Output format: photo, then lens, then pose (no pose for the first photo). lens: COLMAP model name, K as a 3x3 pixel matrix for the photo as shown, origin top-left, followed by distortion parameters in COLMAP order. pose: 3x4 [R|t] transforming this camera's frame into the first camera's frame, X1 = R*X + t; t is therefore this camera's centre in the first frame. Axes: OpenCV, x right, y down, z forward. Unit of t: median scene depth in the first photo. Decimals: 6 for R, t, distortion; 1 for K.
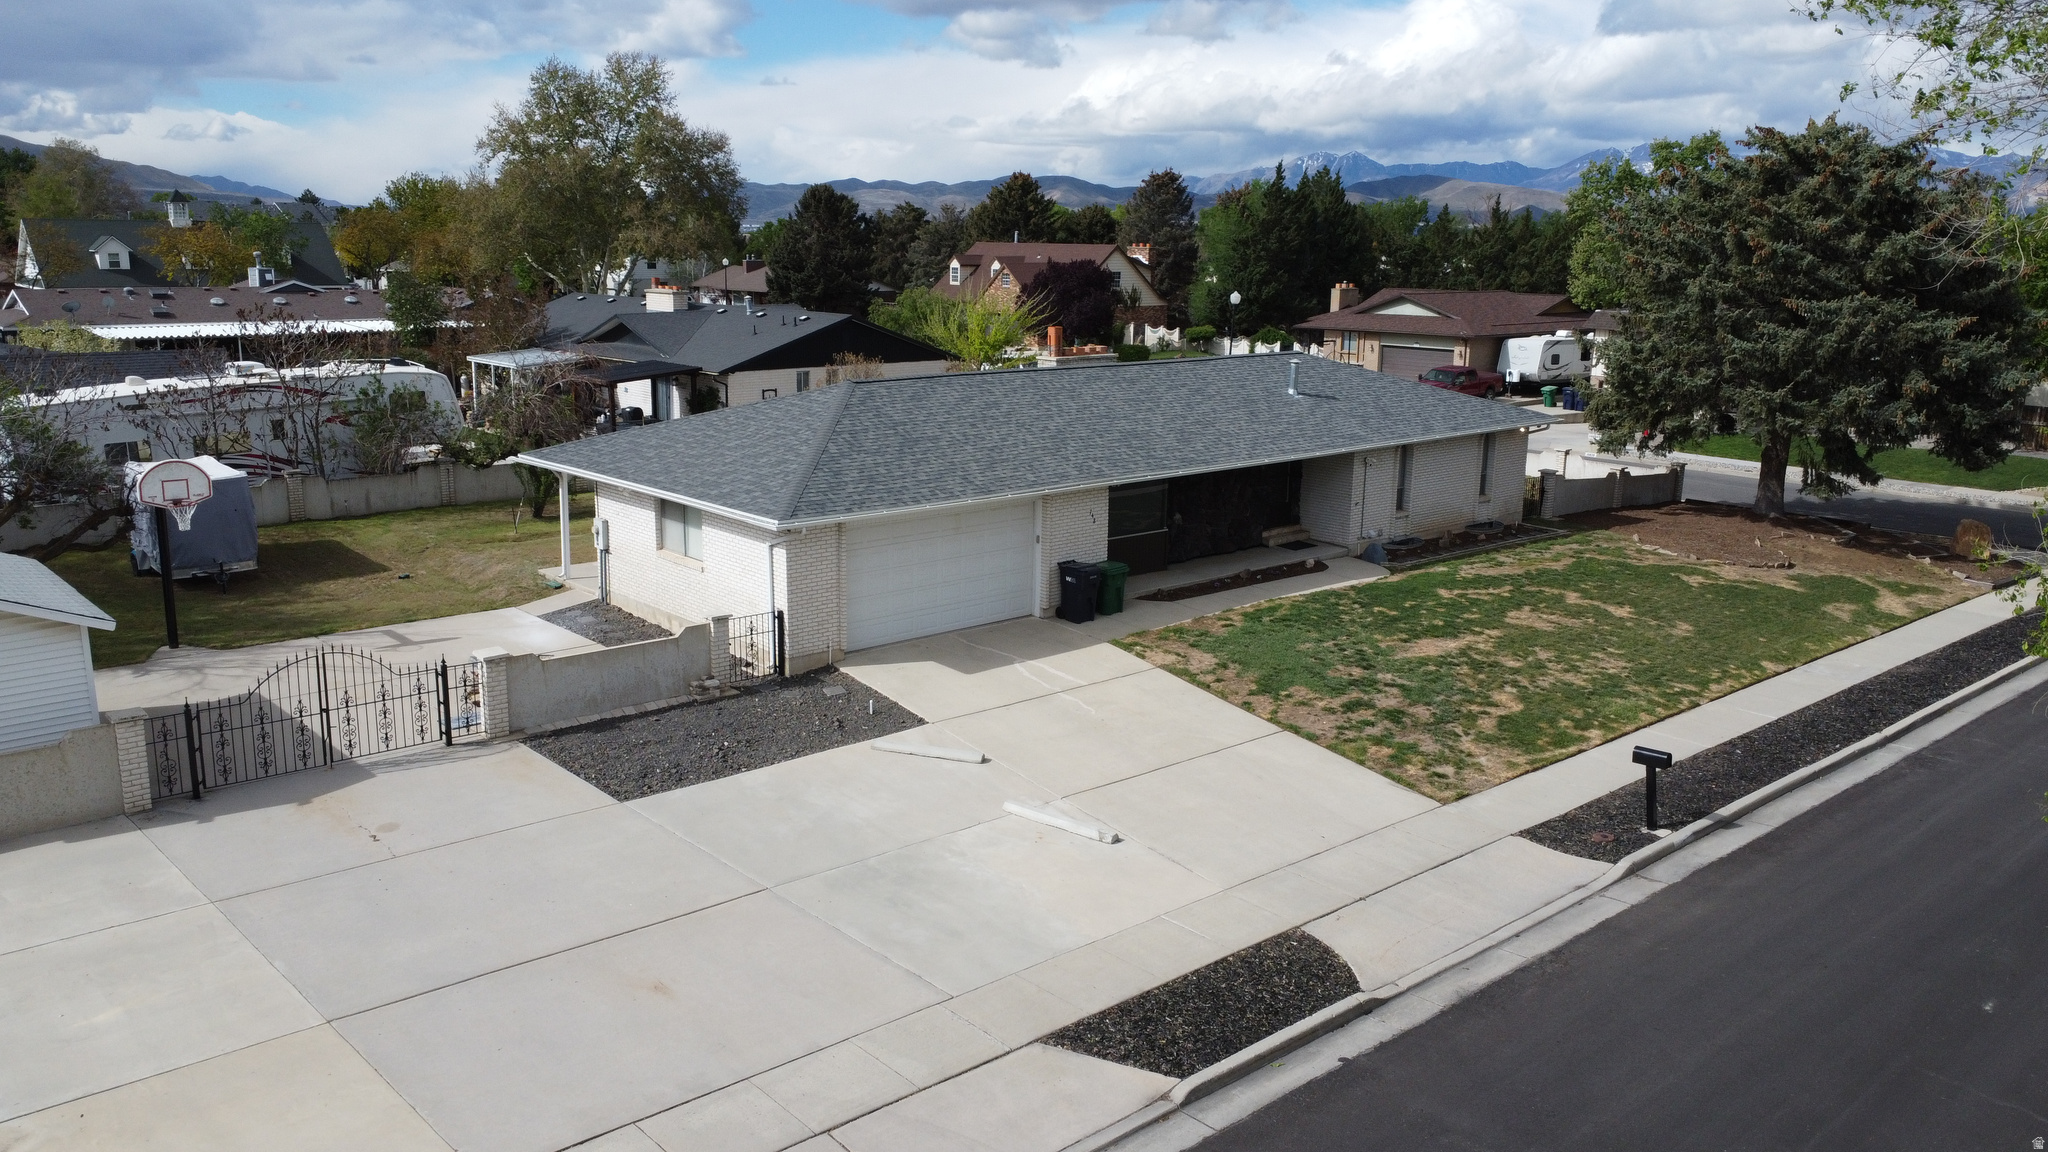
lens RADIAL K [[1533.2, 0, 1016.3], [0, 1533.2, 570.8], [0, 0, 1]] dist [0.007041, -0.004231]
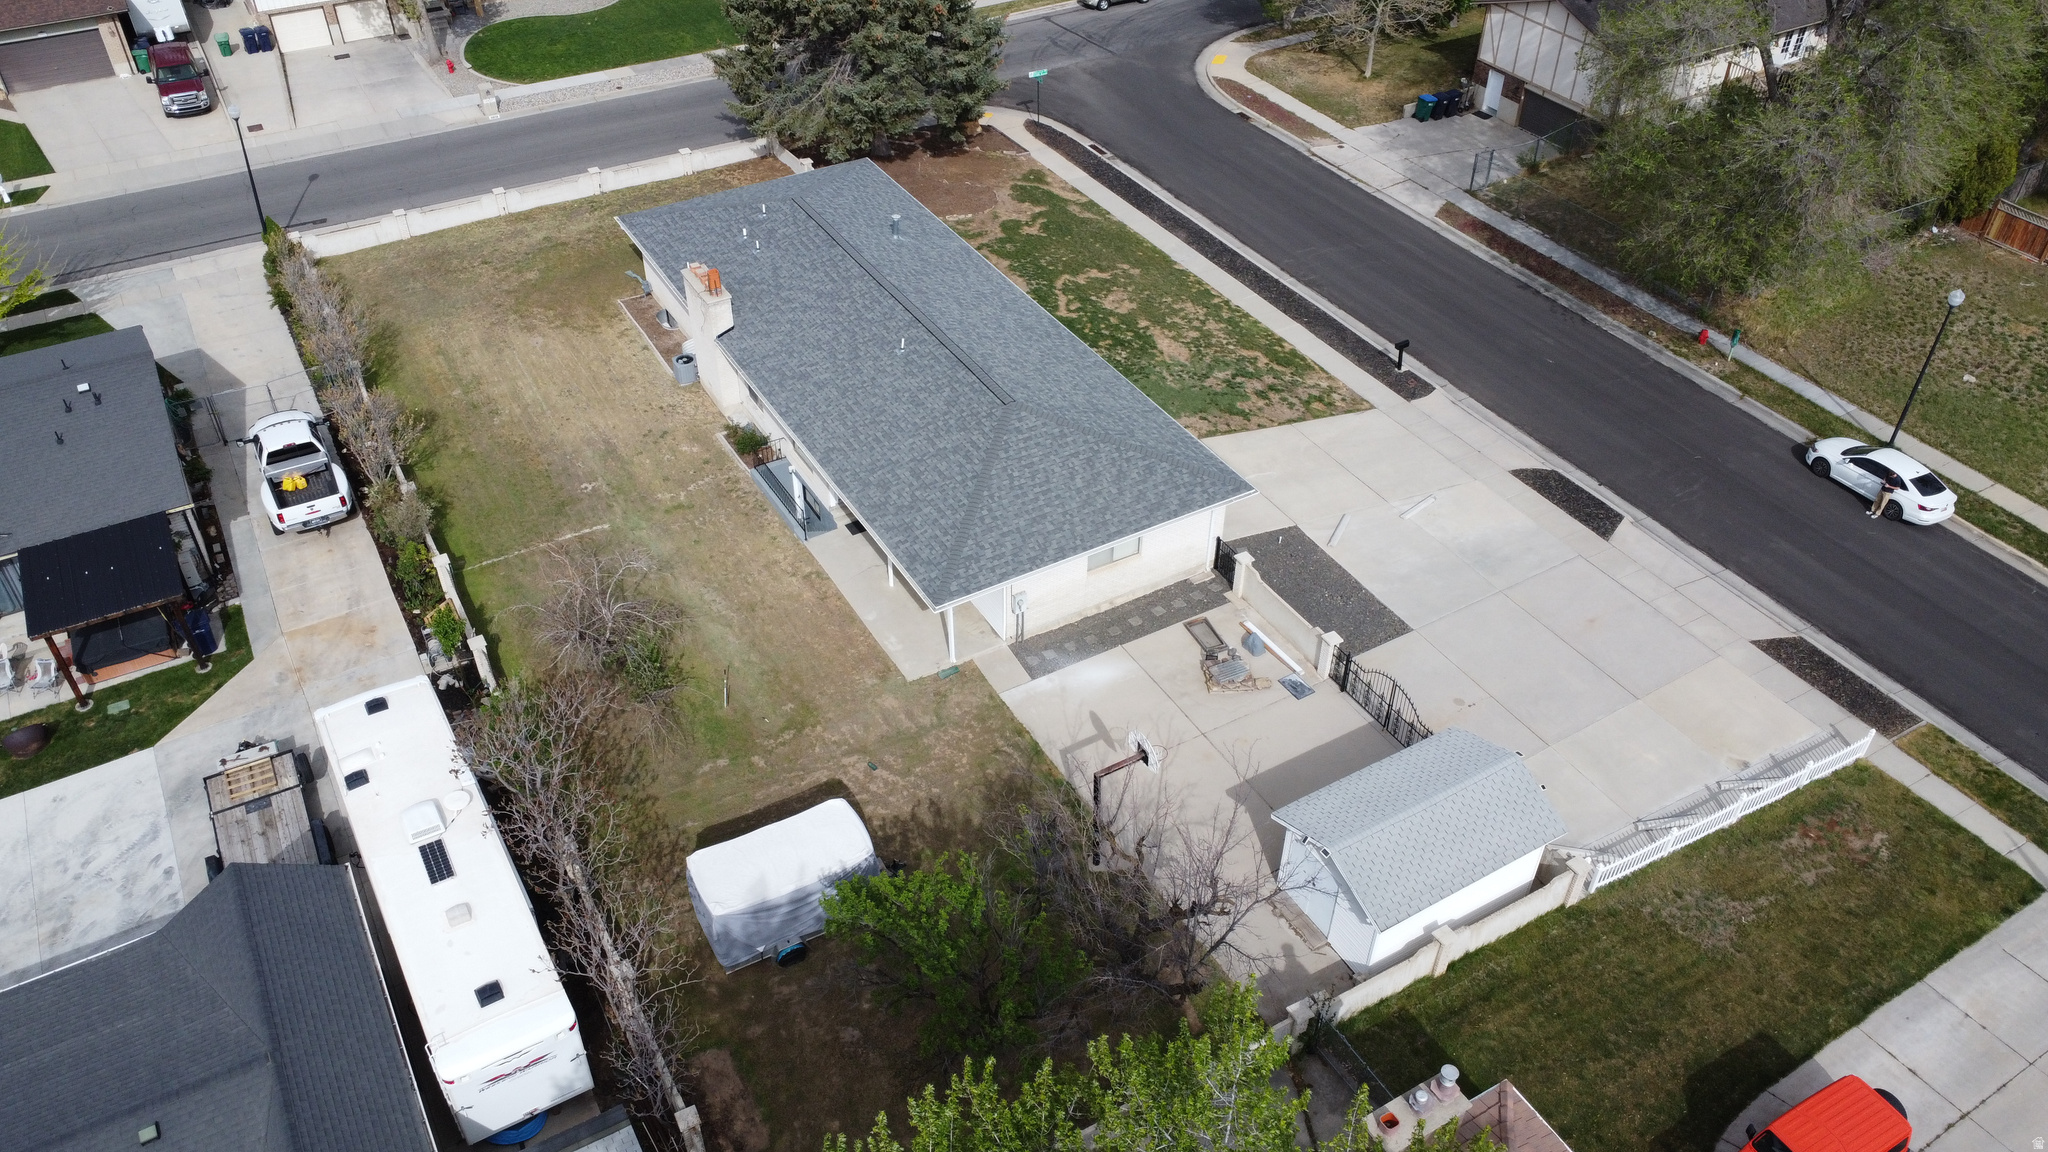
lens RADIAL K [[1533.2, 0, 1016.3], [0, 1533.2, 570.8], [0, 0, 1]] dist [0.007041, -0.004231]
pose [[0.200131, -0.630237, 0.750166, -1.484039], [0.208023, 0.775532, 0.596051, -0.991883], [-0.957431, 0.036764, 0.286312, 0.745960]]
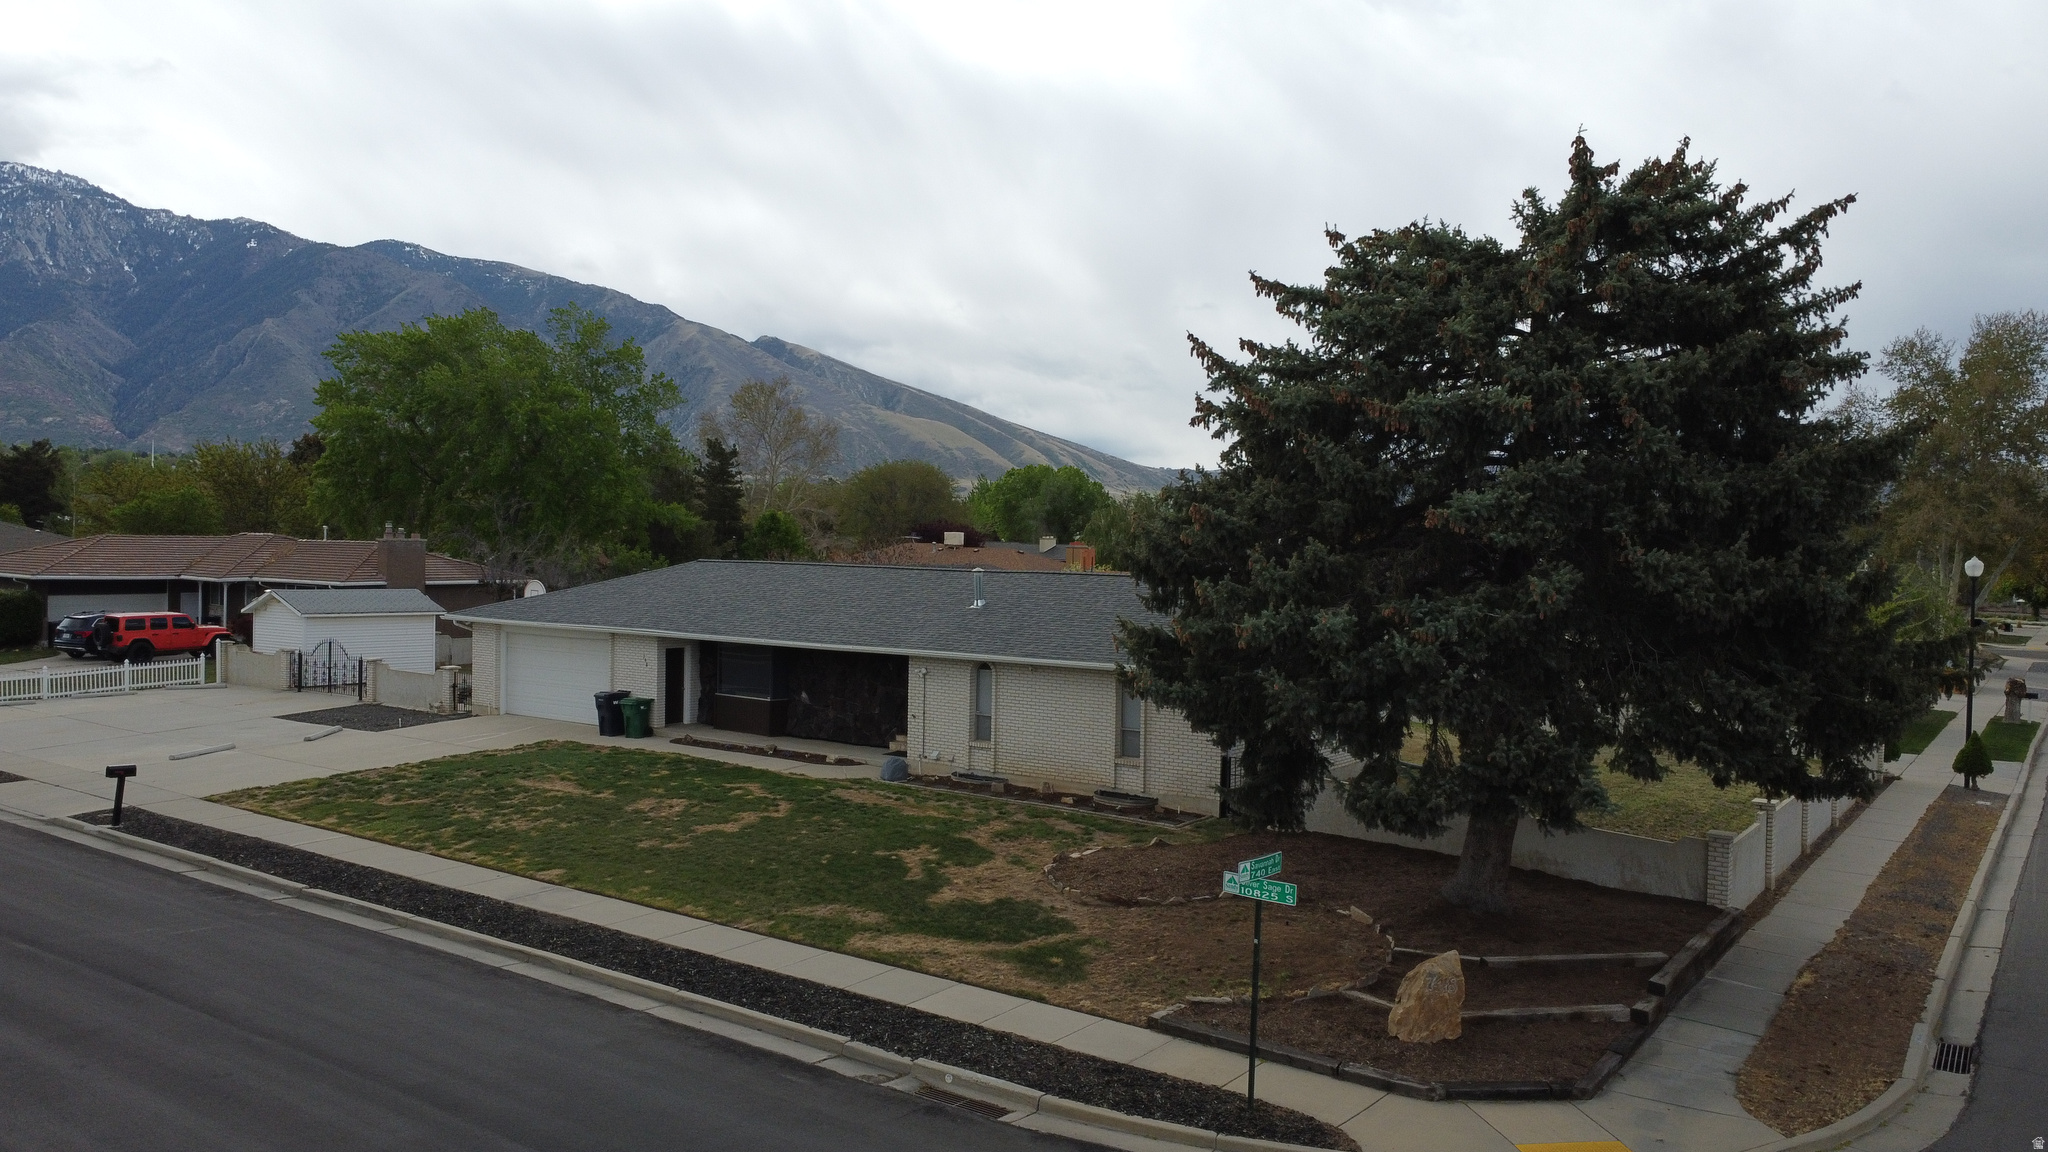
lens RADIAL K [[1533.2, 0, 1016.3], [0, 1533.2, 570.8], [0, 0, 1]] dist [0.007041, -0.004231]
pose [[0.229323, 0.017948, -0.973185, 1.611677], [-0.217723, 0.975442, -0.033315, -0.156939], [0.948687, 0.219525, 0.227599, 1.167382]]
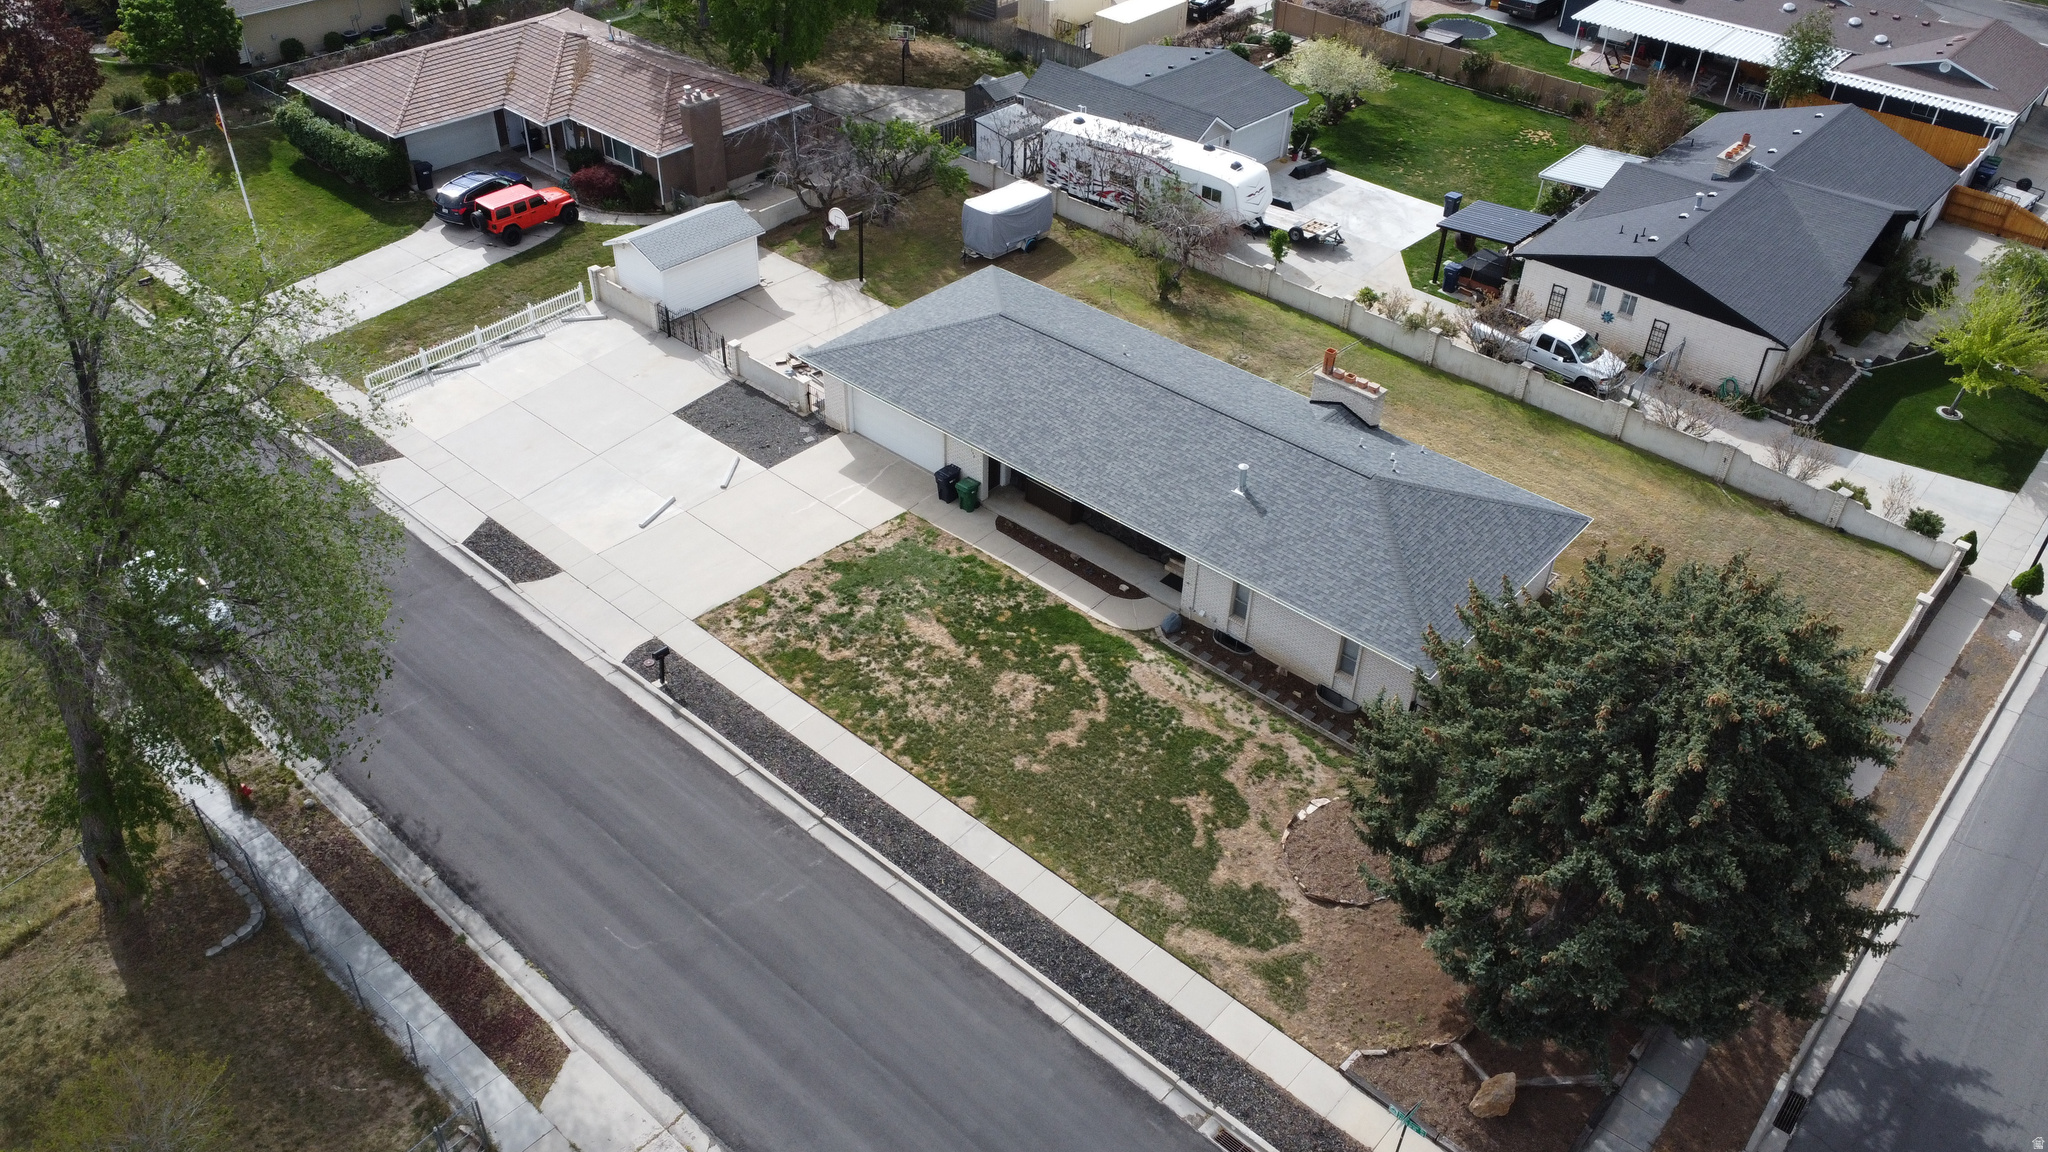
lens RADIAL K [[1533.2, 0, 1016.3], [0, 1533.2, 570.8], [0, 0, 1]] dist [0.007041, -0.004231]
pose [[0.119538, 0.594981, -0.794801, 1.694566], [-0.234792, 0.794775, 0.559648, -1.022014], [0.964668, 0.119714, 0.234702, 0.798401]]
